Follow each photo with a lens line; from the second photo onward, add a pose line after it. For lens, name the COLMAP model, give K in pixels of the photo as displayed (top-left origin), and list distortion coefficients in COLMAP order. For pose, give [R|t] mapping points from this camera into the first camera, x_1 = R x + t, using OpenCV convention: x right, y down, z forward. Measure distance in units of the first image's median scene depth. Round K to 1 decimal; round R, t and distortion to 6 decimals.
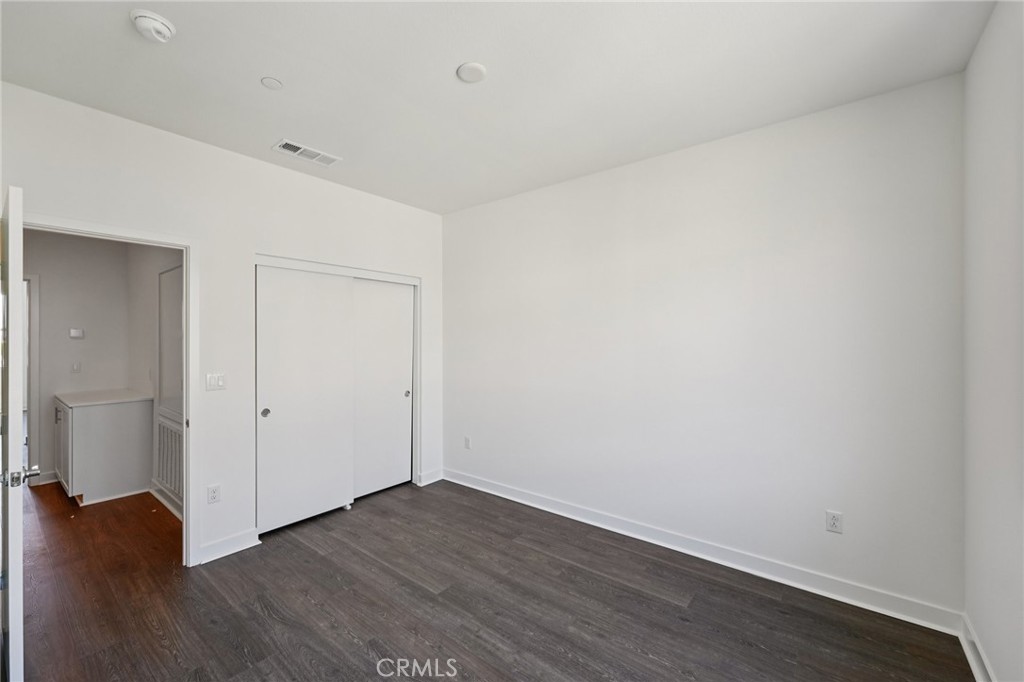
lens RADIAL K [[424.0, 0, 510.3], [0, 424.0, 336.2], [0, 0, 1]] dist [-0.000152, 0.000481]
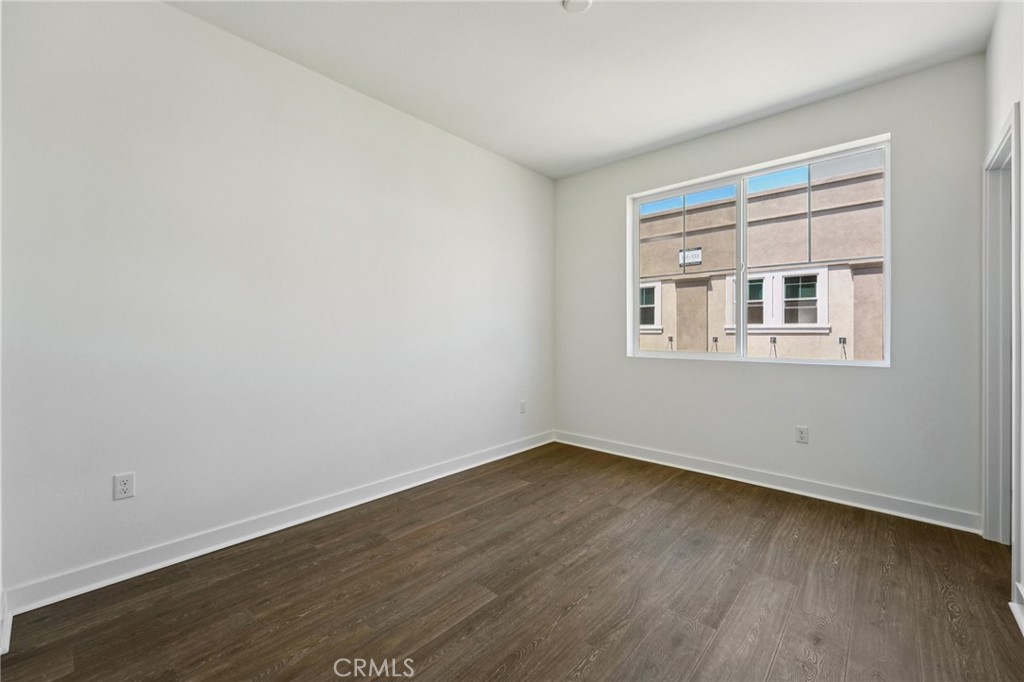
lens RADIAL K [[424.0, 0, 510.6], [0, 424.0, 342.5], [0, 0, 1]] dist [-0.000152, 0.000481]
pose [[0.047953, -0.019058, 0.998668, -0.848676], [-0.002965, 0.999811, 0.019223, 0.129035], [-0.998845, -0.003882, 0.047888, 0.867774]]
